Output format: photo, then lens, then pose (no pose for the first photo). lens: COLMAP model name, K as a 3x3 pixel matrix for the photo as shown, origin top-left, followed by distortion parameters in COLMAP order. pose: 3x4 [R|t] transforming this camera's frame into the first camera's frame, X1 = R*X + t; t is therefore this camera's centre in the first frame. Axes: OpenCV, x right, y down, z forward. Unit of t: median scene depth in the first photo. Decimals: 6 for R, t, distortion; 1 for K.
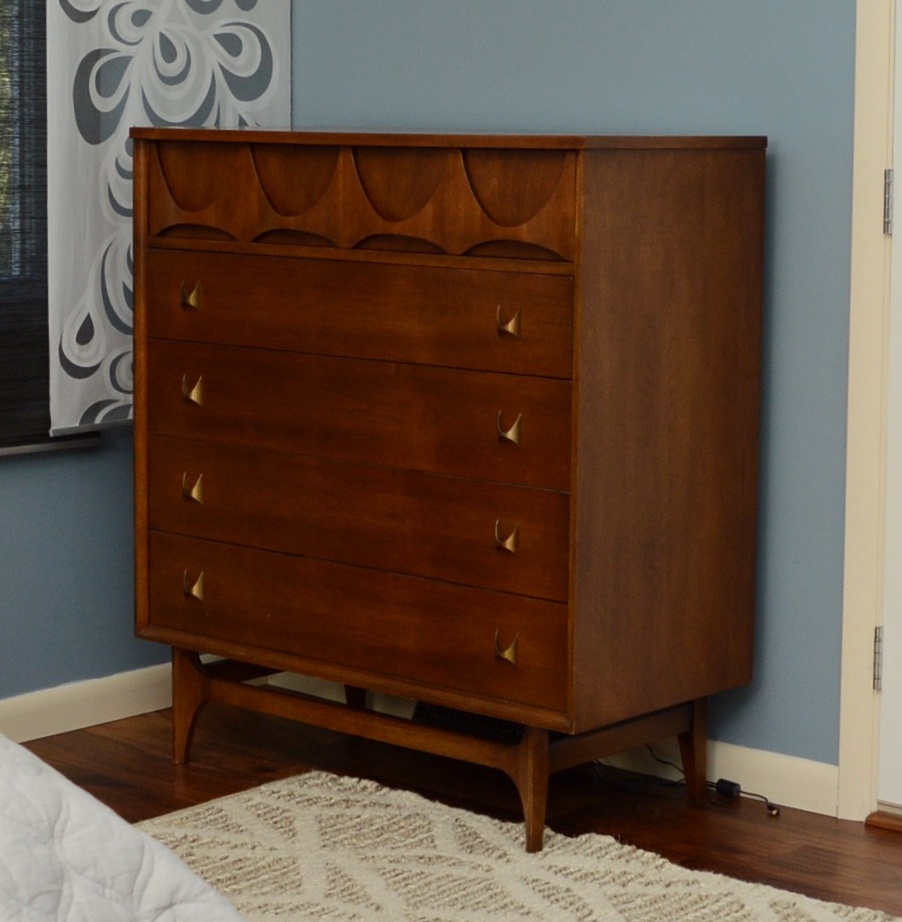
lens RADIAL K [[2445.7, 0, 453.0], [0, 2445.7, 346.9], [0, 0, 1]] dist [-0.050337, -0.693683]
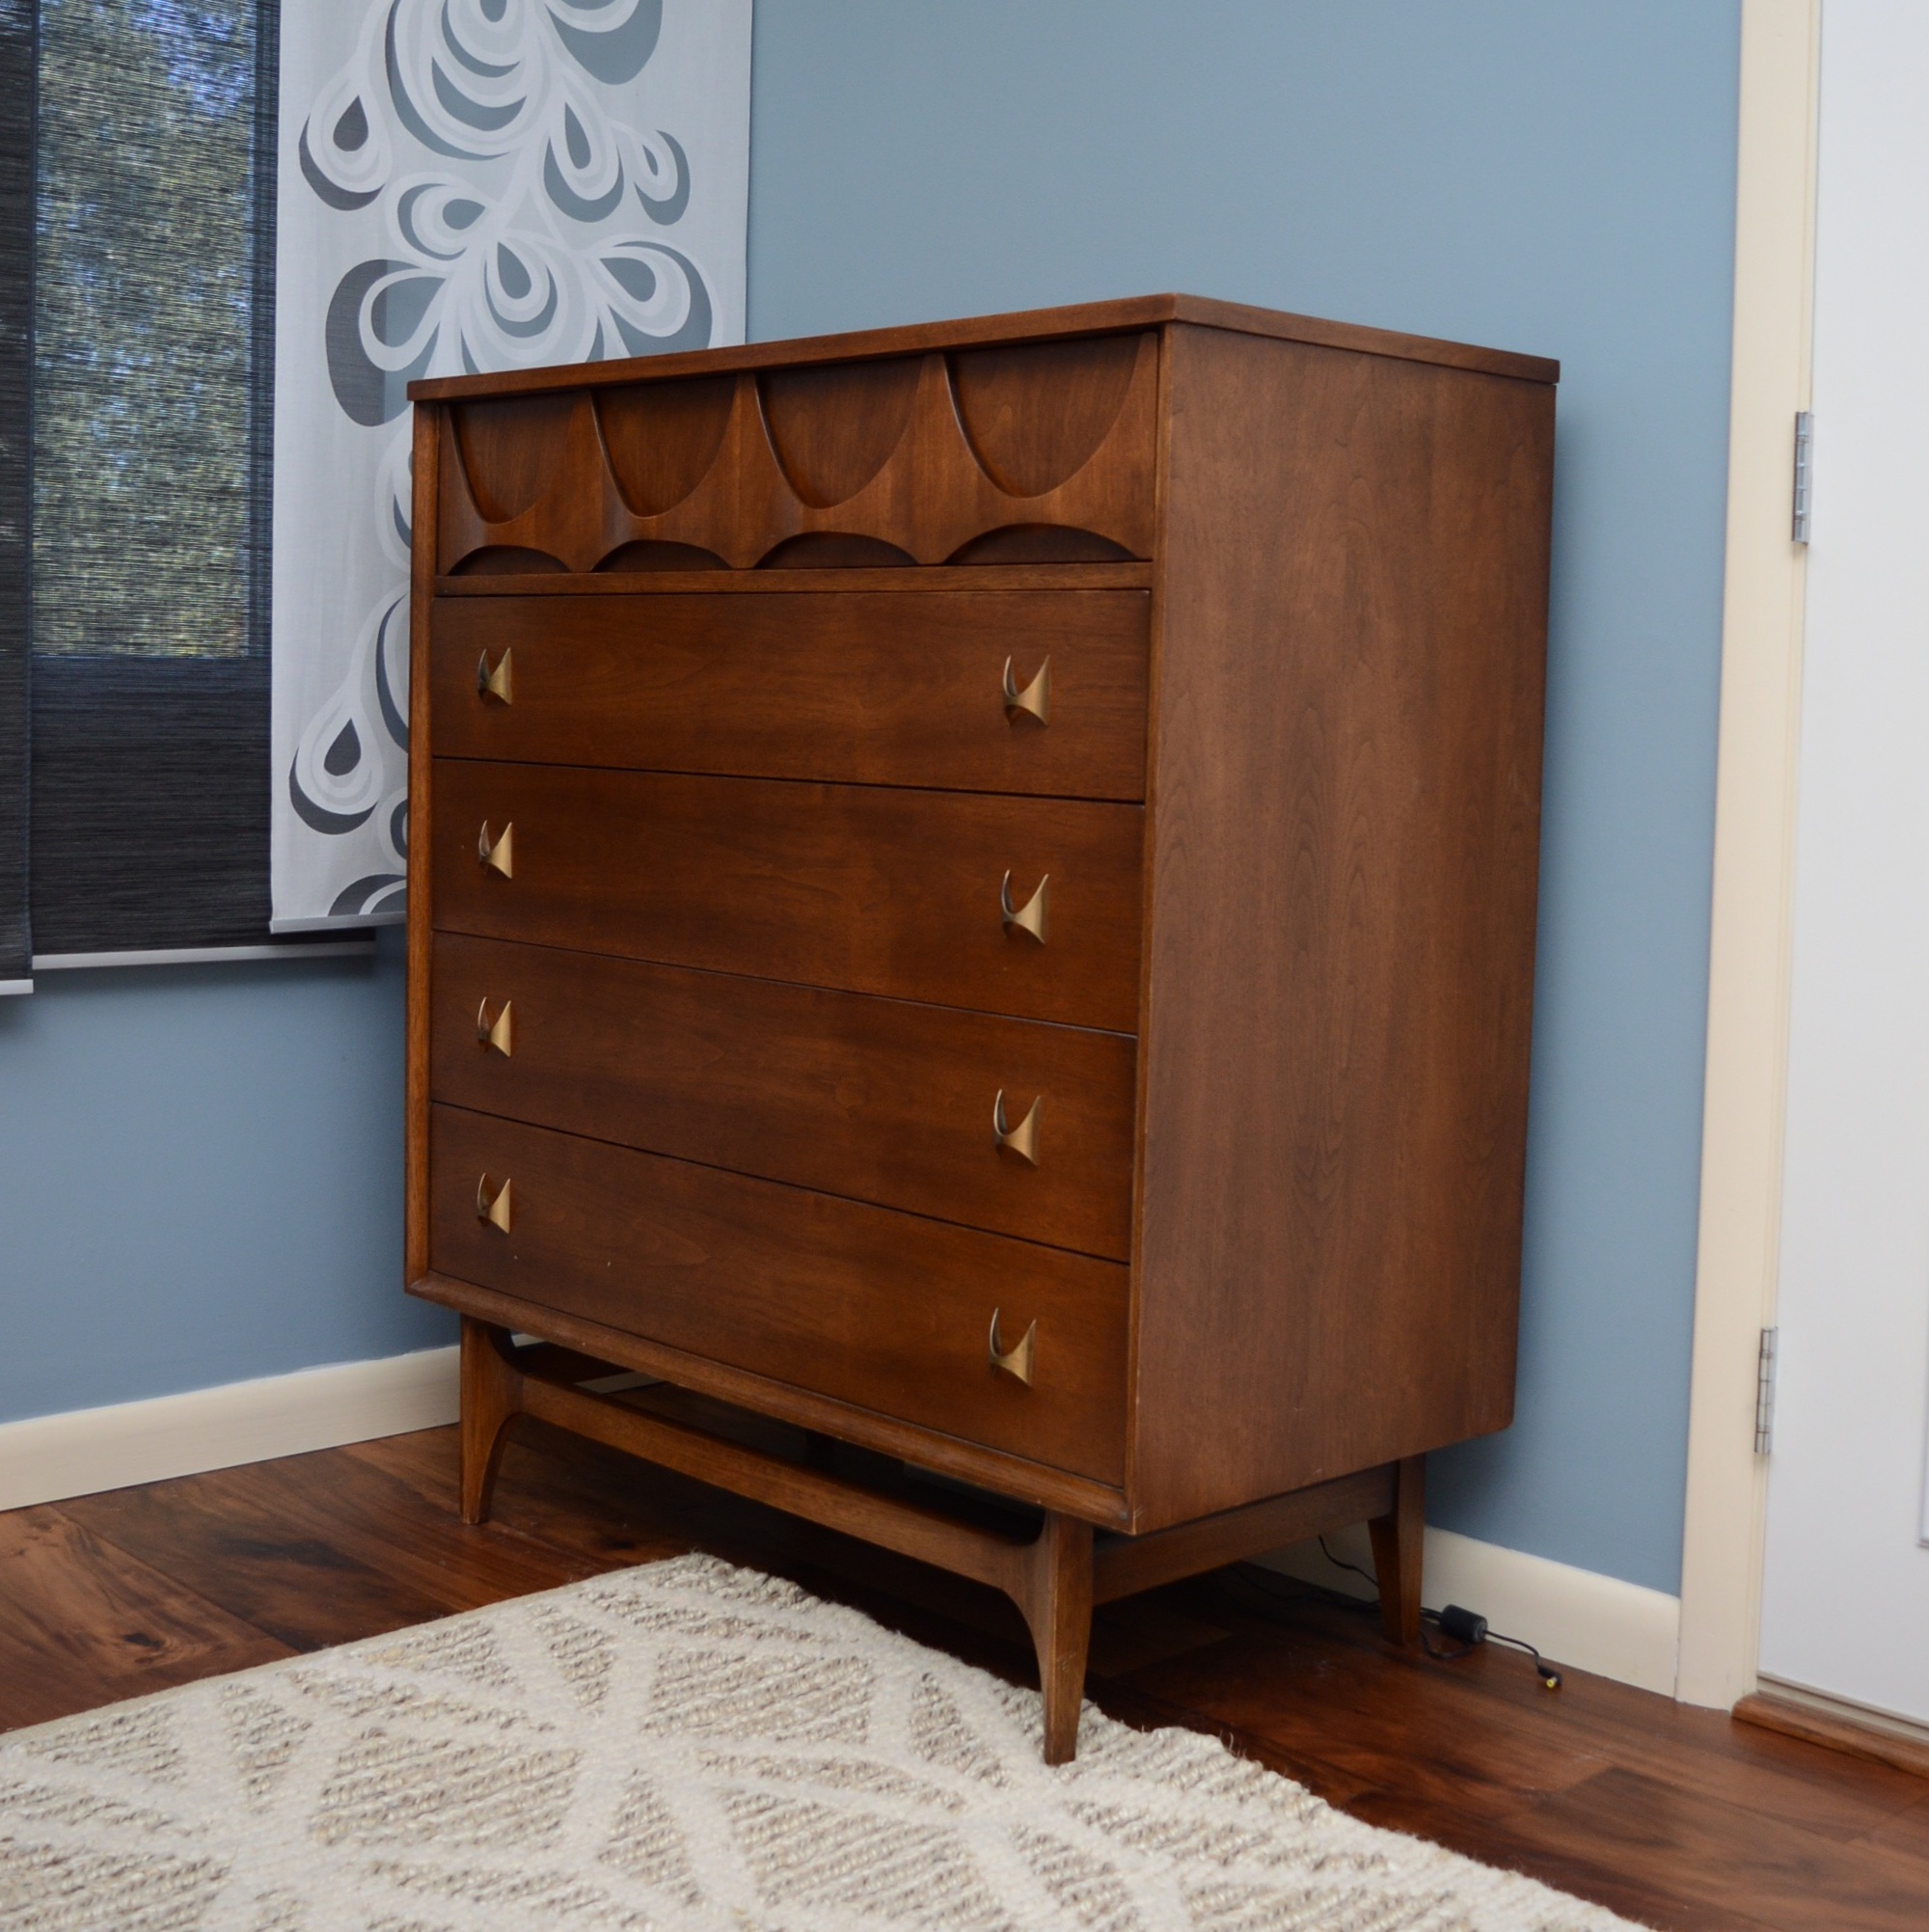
lens RADIAL K [[2736.6, 0, 959.0], [0, 2736.6, 851.8], [0, 0, 1]] dist [-0.084636, -0.005363]
pose [[0.995580, 0.020383, -0.091676, 0.057818], [-0.023622, 0.999130, -0.034381, 0.039842], [0.090896, 0.036395, 0.995195, 0.425903]]
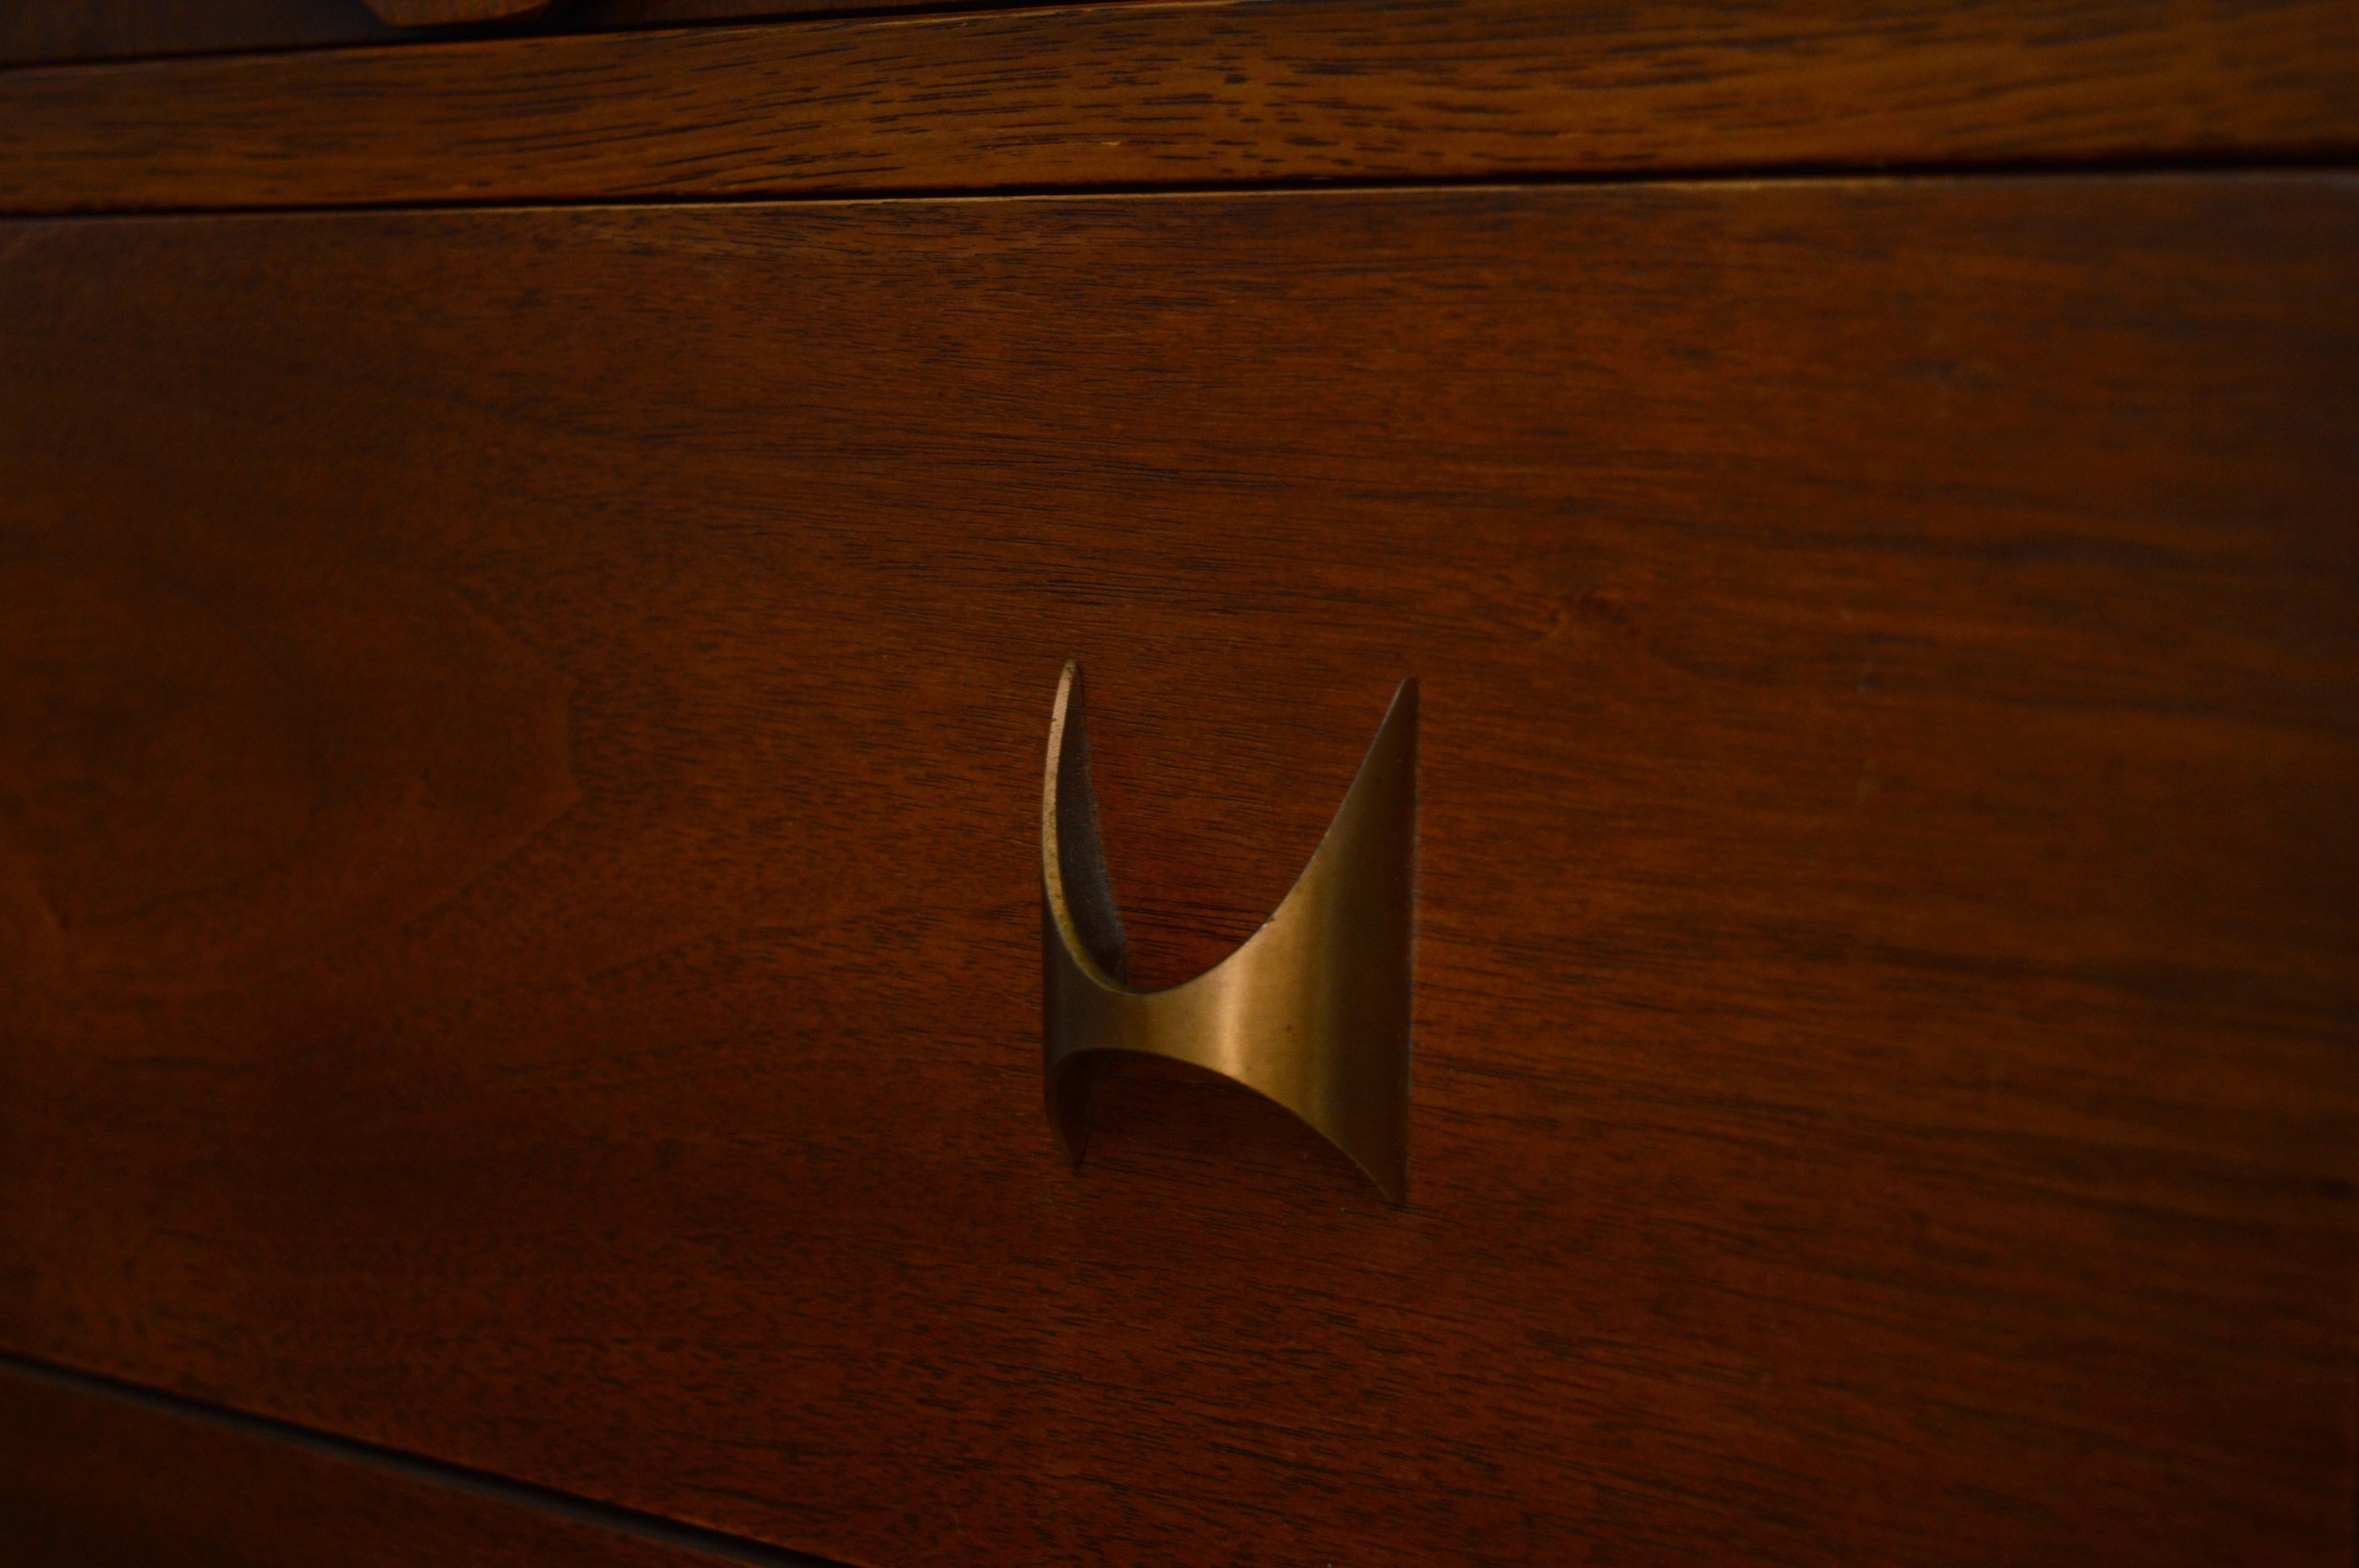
lens RADIAL K [[3759.2, 0, 1179.5], [0, 3759.2, 784.0], [0, 0, 1]] dist [-0.002934, -0.028640]
pose [[0.995096, 0.001088, 0.098909, 0.011133], [-0.001350, 0.999996, 0.002581, -0.013692], [-0.098906, -0.002702, 0.995093, 0.853031]]
